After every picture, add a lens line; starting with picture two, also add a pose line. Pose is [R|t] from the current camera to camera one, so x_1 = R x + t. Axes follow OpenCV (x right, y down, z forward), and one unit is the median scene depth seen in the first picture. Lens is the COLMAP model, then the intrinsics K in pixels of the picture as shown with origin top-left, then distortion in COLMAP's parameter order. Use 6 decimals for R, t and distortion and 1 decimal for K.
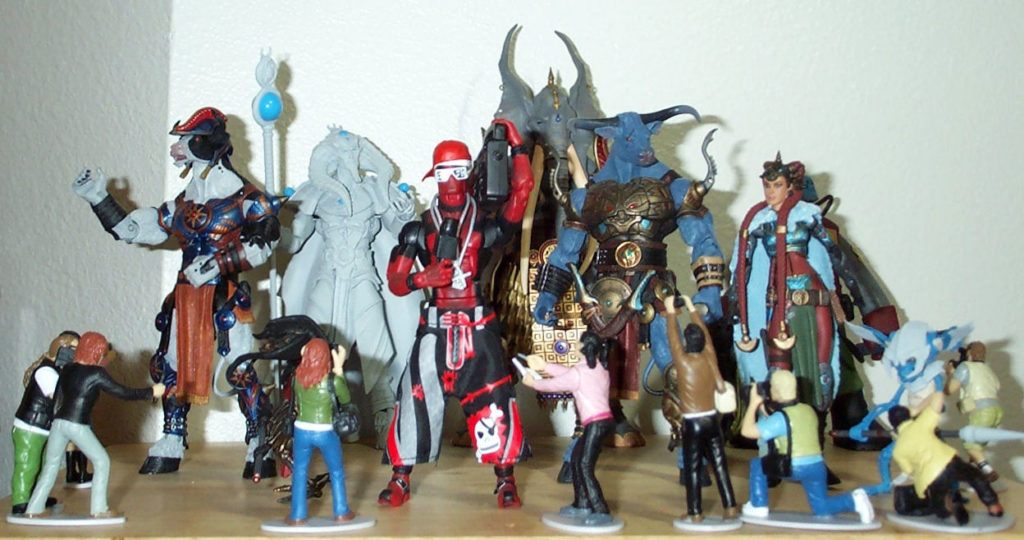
lens RADIAL K [[1514.2, 0, 510.5], [0, 1514.2, 231.7], [0, 0, 1]] dist [-0.050570, -0.020257]
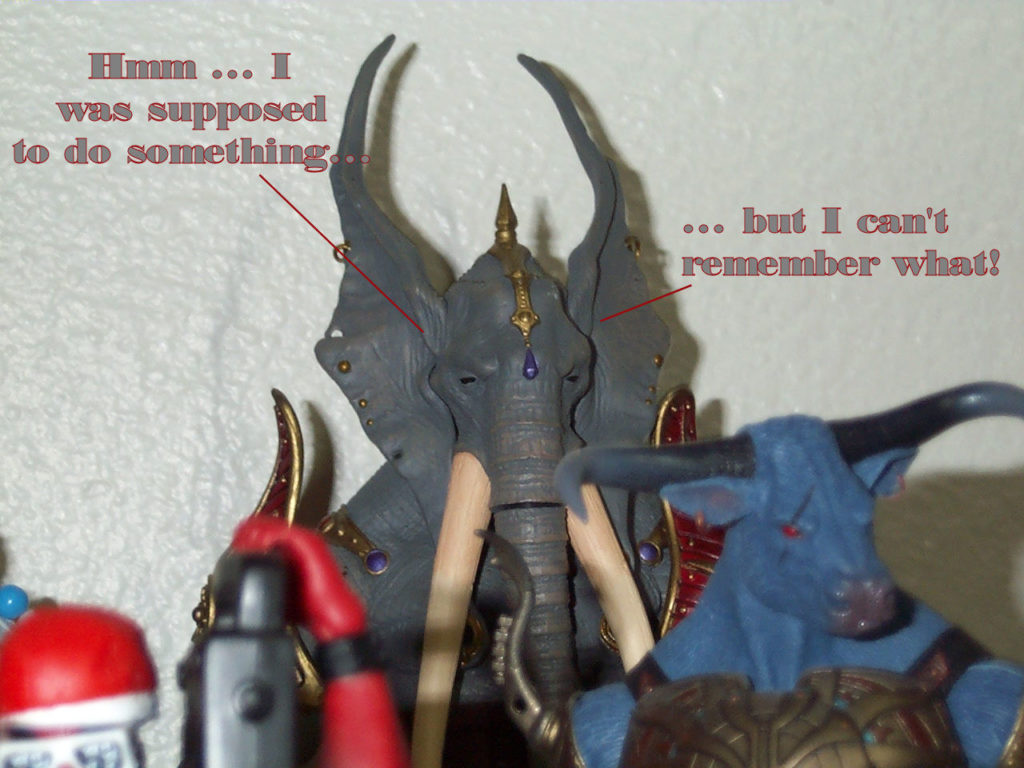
lens RADIAL K [[3390.4, 0, 512.0], [0, 3390.4, 384.0], [0, 0, 1]] dist [-0.038580, 1.231047]
pose [[0.999802, -0.012402, 0.015553, 0.020478], [0.012402, 0.999923, 0.000071, -0.082909], [-0.015553, 0.000121, 0.999879, 0.399600]]
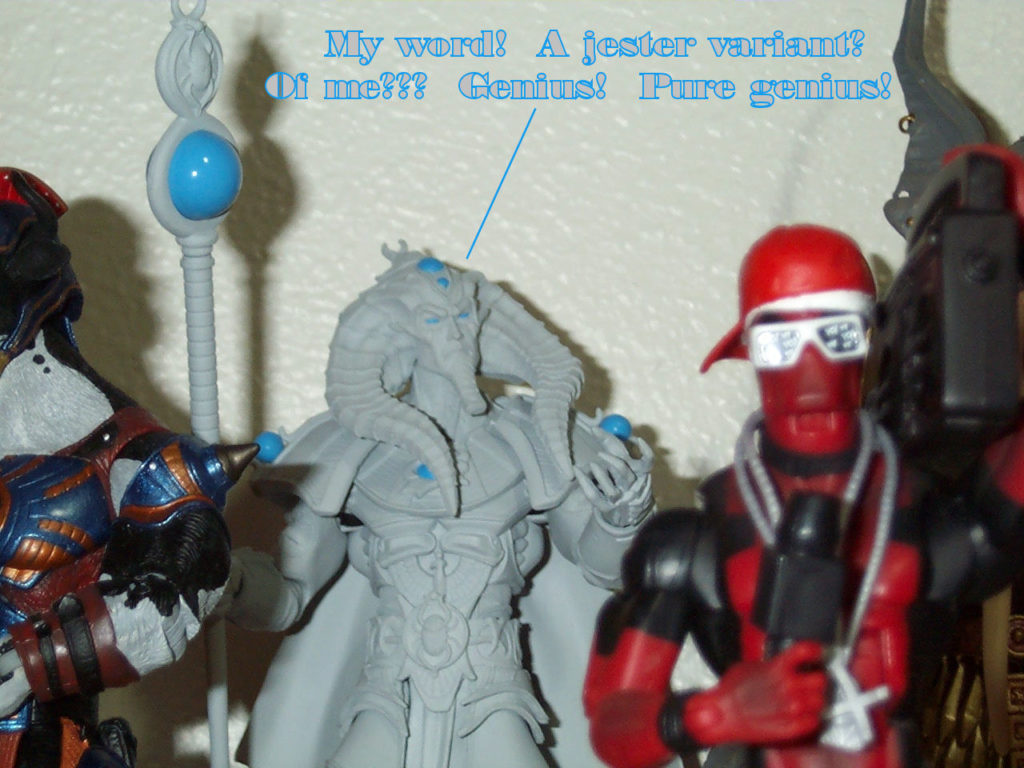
lens RADIAL K [[3390.4, 0, 512.0], [0, 3390.4, 384.0], [0, 0, 1]] dist [-0.038580, 1.231047]
pose [[0.996116, -0.014389, -0.086866, -0.033616], [0.009044, 0.998059, -0.061612, 0.007421], [0.087583, 0.060587, 0.994313, 0.310881]]
